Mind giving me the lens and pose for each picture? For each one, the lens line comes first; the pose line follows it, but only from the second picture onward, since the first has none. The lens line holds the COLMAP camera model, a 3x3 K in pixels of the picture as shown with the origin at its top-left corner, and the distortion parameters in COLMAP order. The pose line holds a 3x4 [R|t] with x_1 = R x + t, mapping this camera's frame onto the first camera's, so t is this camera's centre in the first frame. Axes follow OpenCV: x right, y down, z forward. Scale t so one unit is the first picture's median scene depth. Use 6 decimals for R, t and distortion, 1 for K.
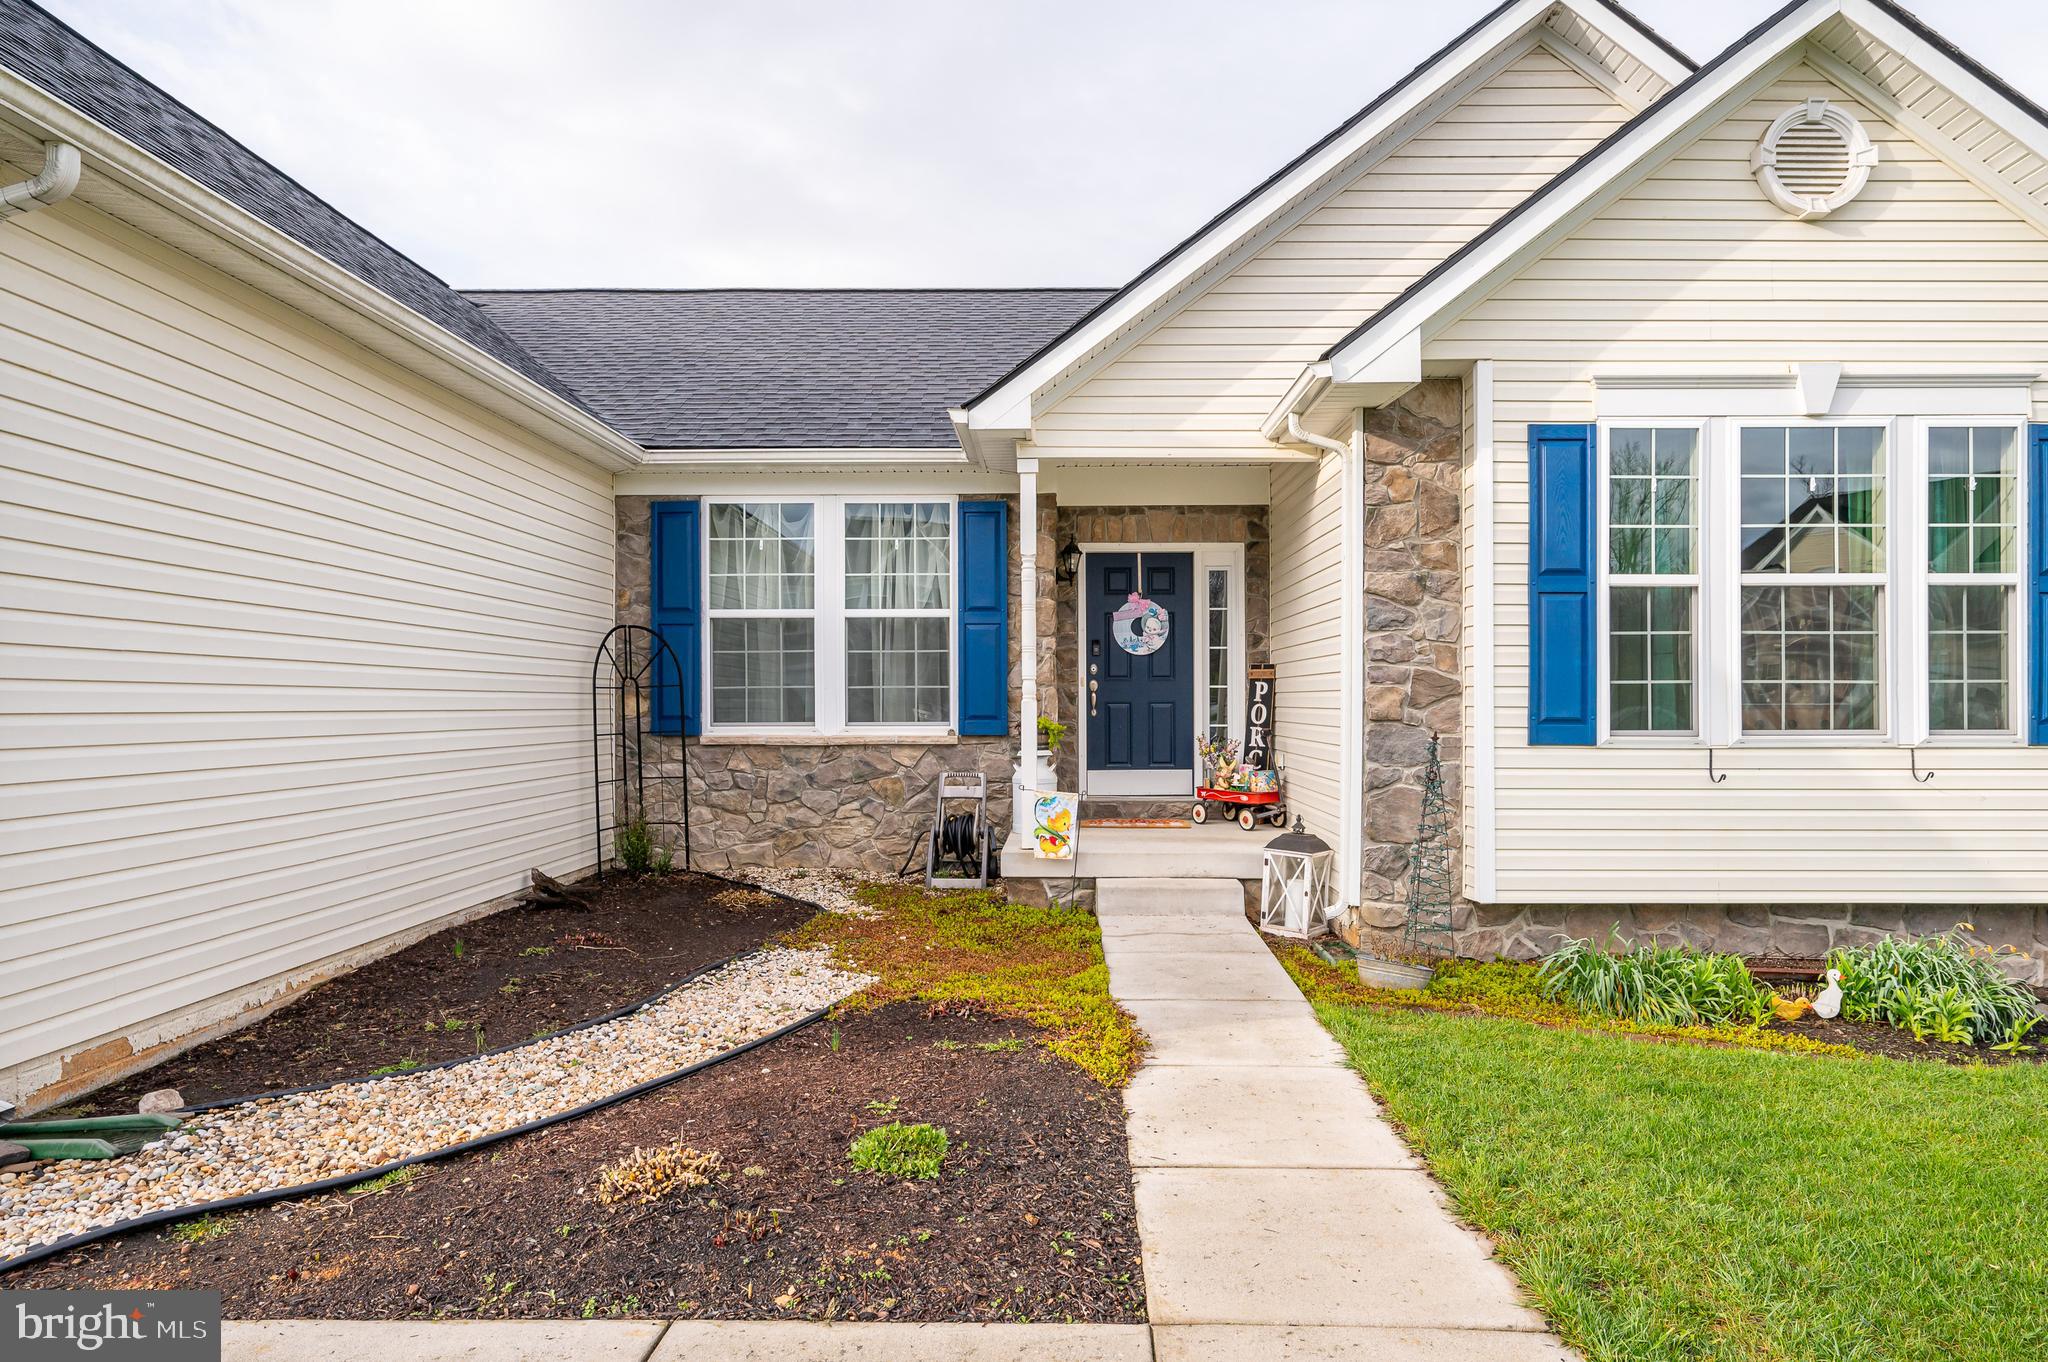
lens RADIAL K [[1149.7, 0, 1019.4], [0, 1149.7, 680.2], [0, 0, 1]] dist [-0.002308, 0.001053]
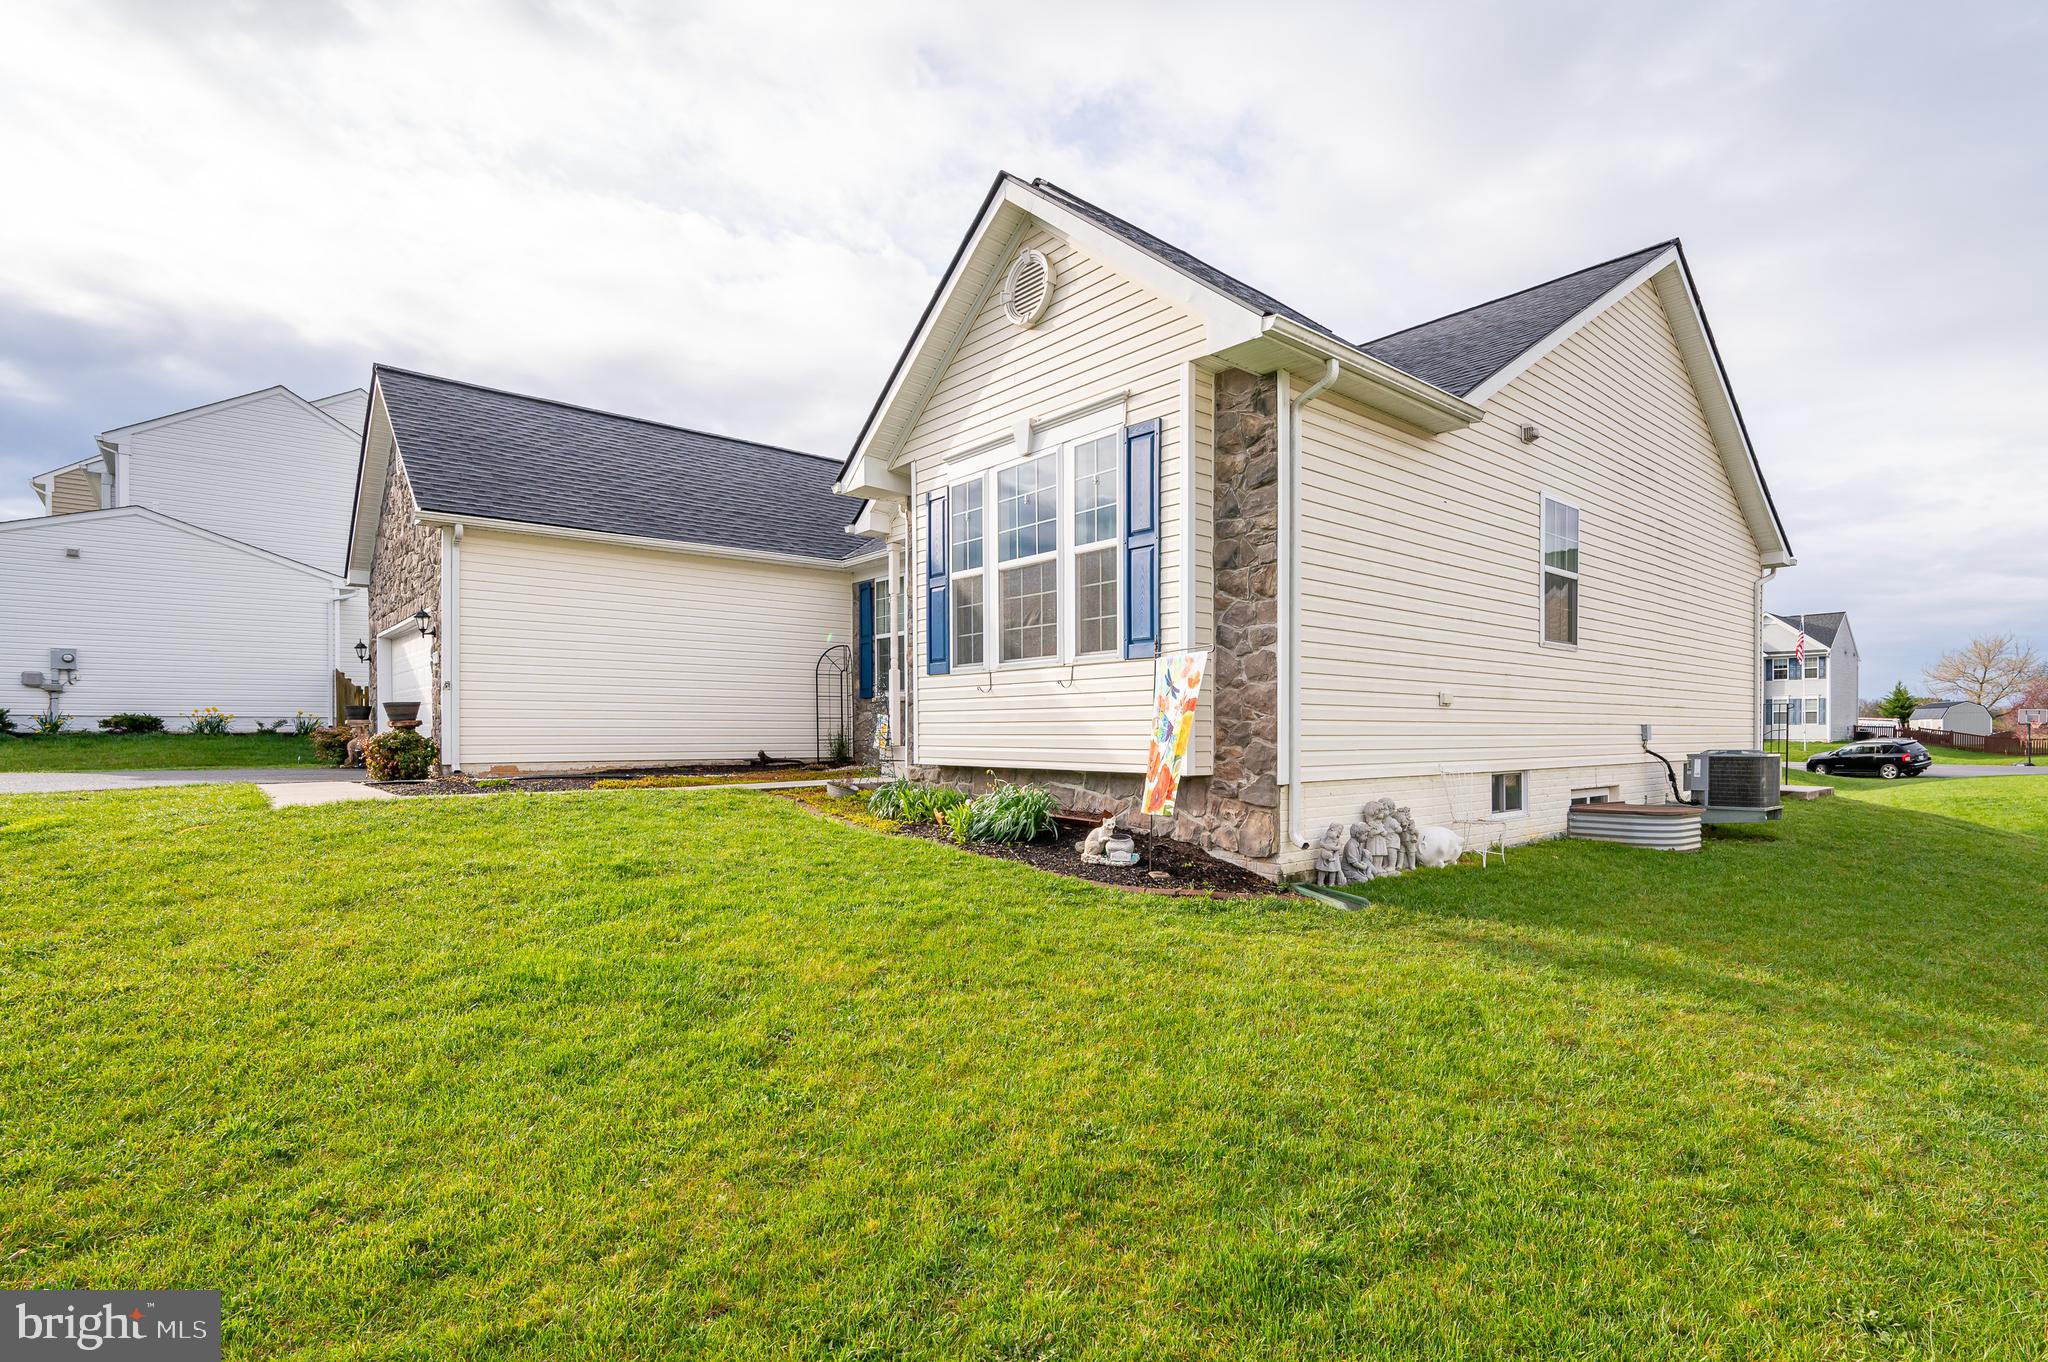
lens RADIAL K [[960.6, 0, 1077.6], [0, 960.6, 721.8], [0, 0, 1]] dist [0.001352, 0.001262]
pose [[0.679614, -0.007532, -0.733531, 1.199699], [0.014106, 0.999897, 0.002801, 0.090806], [0.733434, -0.012251, 0.679650, 0.115297]]
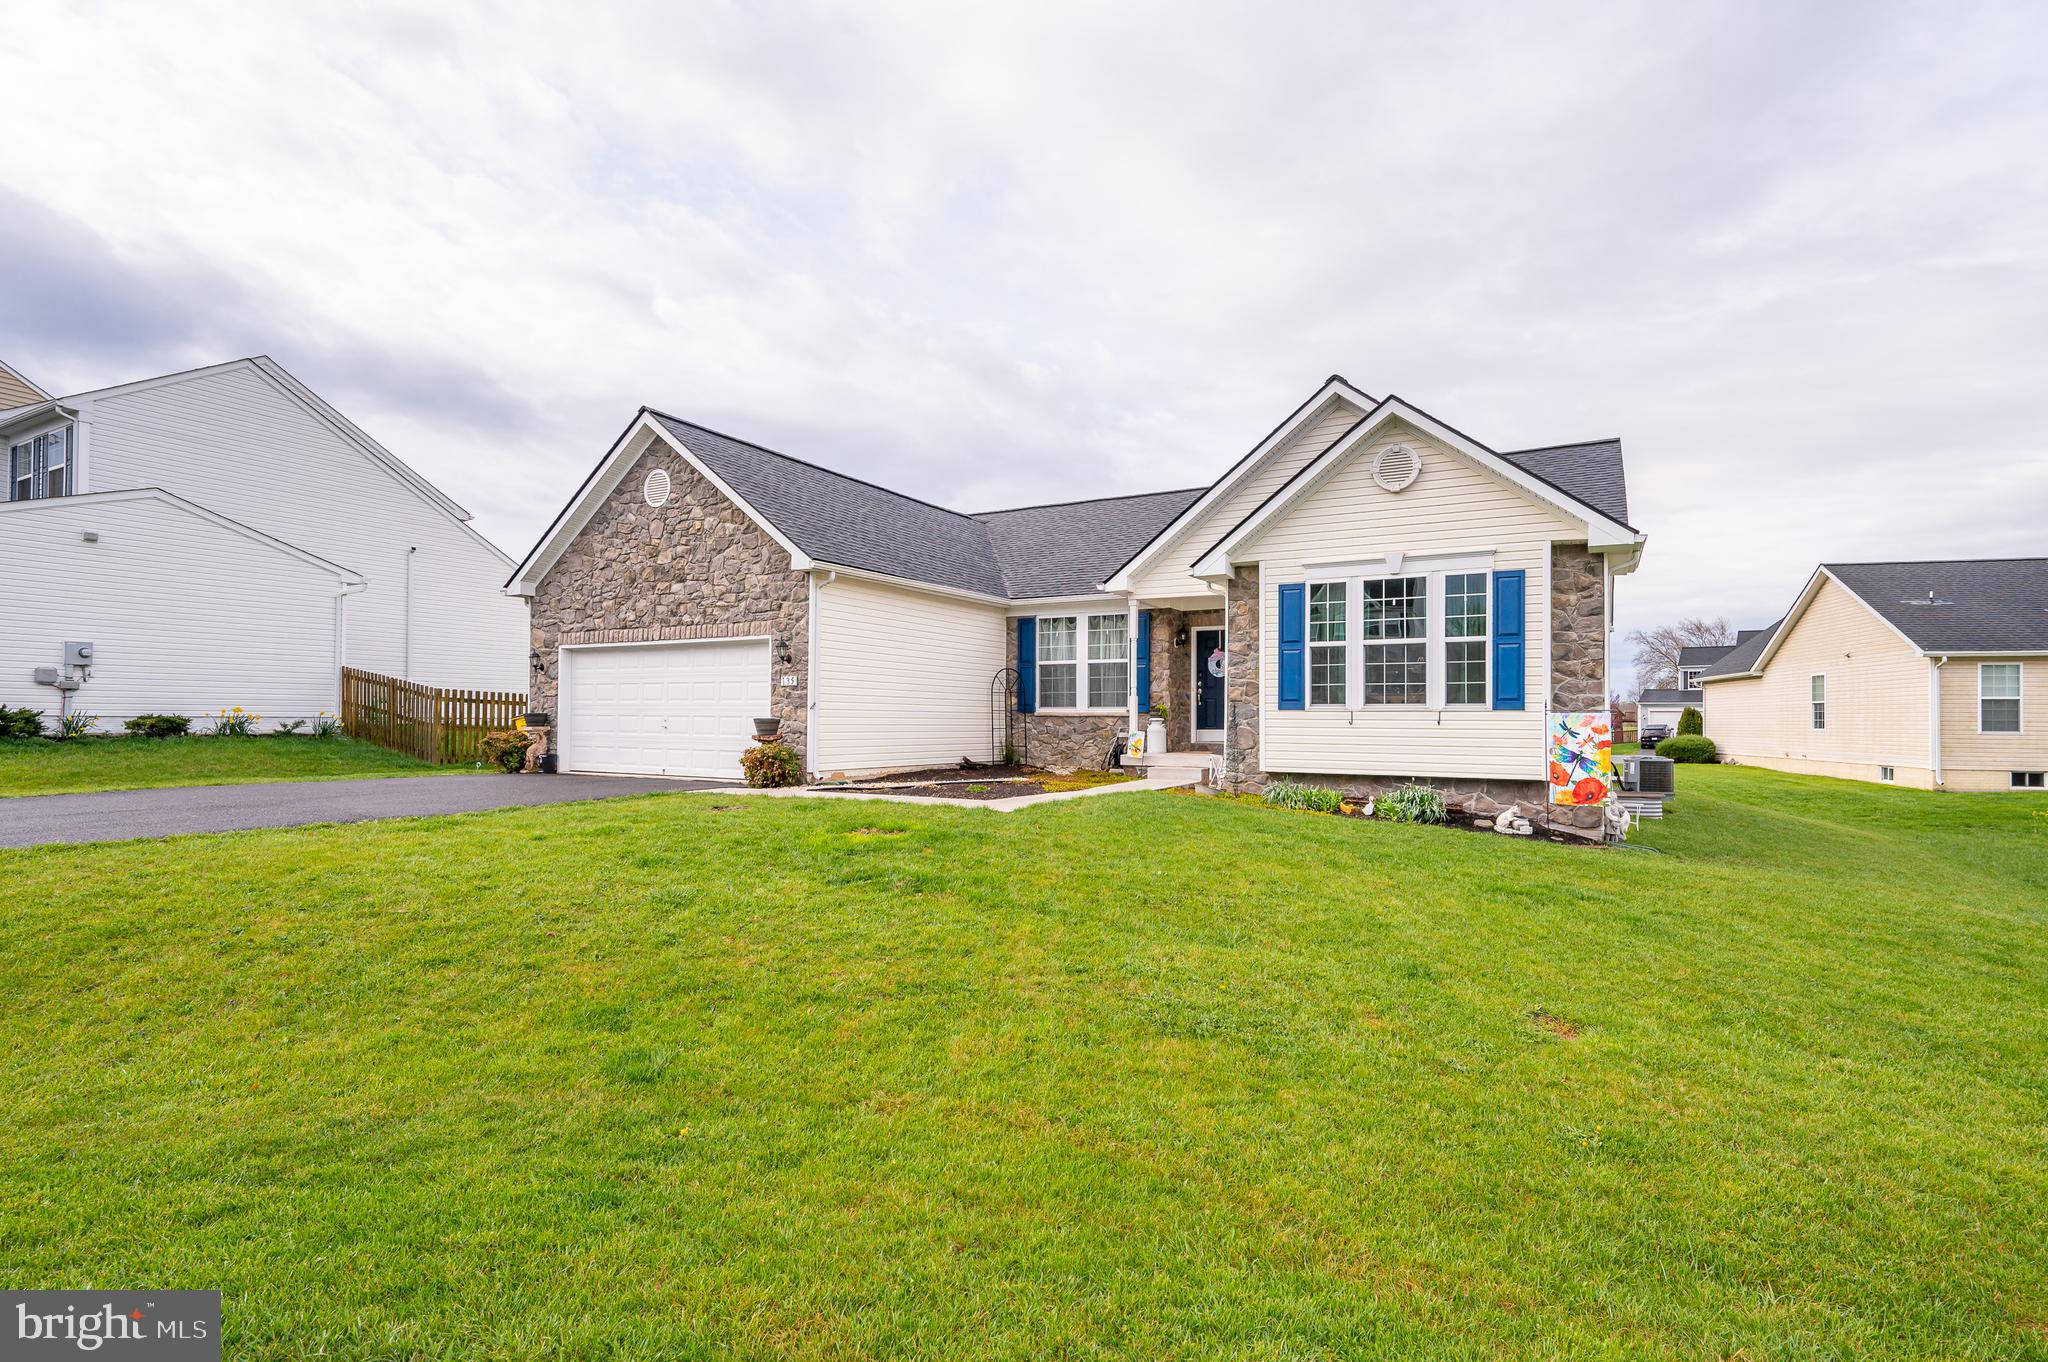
lens RADIAL K [[960.6, 0, 1016.2], [0, 960.6, 686.9], [0, 0, 1]] dist [0.001352, 0.001262]
pose [[0.870136, -0.009986, -0.492711, 0.703917], [0.001050, 0.999830, -0.018410, 0.031646], [0.492811, 0.015502, 0.869998, -0.818345]]
